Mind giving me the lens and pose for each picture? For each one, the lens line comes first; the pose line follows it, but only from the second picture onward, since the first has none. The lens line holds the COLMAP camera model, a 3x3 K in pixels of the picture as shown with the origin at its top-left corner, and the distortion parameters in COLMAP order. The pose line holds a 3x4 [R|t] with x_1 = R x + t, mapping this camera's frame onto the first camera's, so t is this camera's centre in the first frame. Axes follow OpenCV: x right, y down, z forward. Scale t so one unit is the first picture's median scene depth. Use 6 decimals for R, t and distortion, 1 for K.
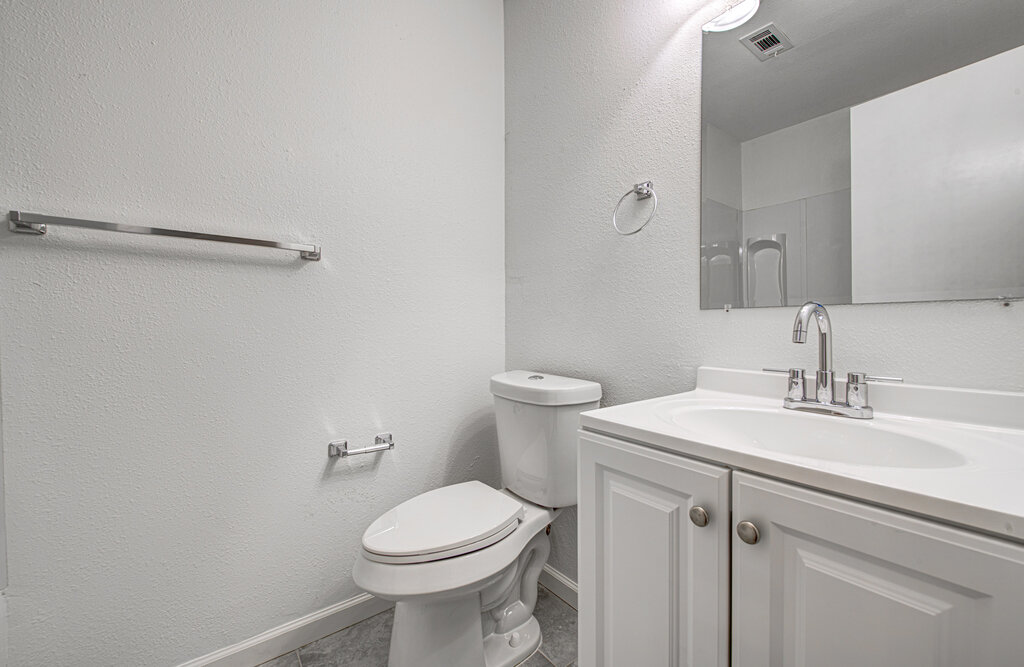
lens RADIAL K [[414.0, 0, 513.1], [0, 414.0, 317.4], [0, 0, 1]] dist [0.001181, 0.000296]
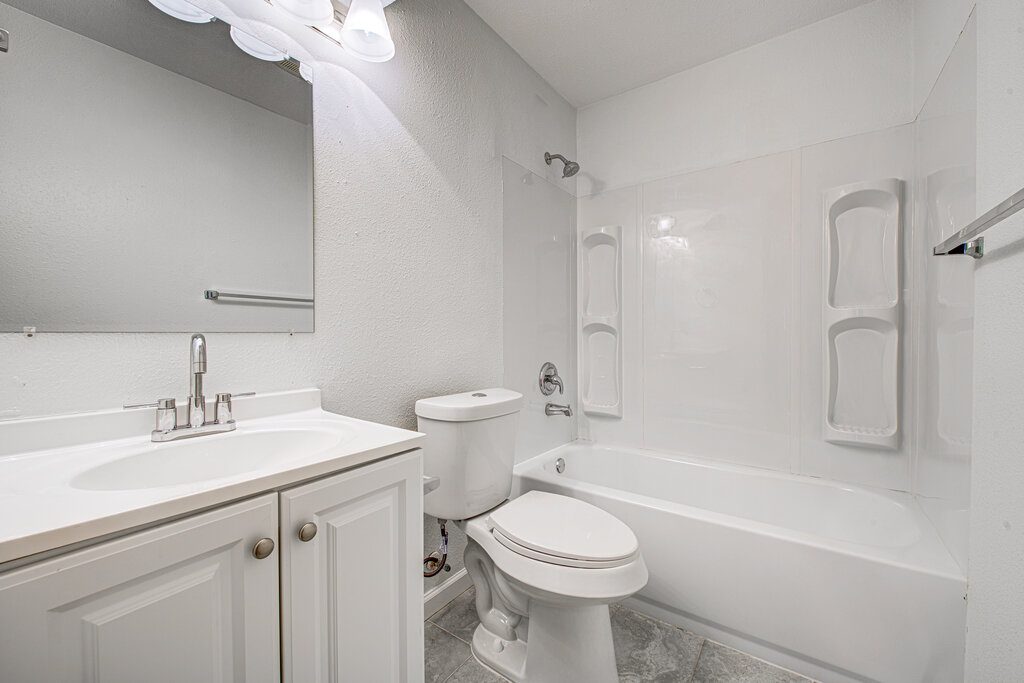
lens RADIAL K [[411.9, 0, 512.0], [0, 411.9, 341.5], [0, 0, 1]] dist [0.000075, 0.000154]
pose [[-0.282637, -0.009359, 0.959181, -0.518960], [-0.006930, 0.999946, 0.007714, -0.023049], [-0.959202, -0.004467, -0.282687, 0.574385]]
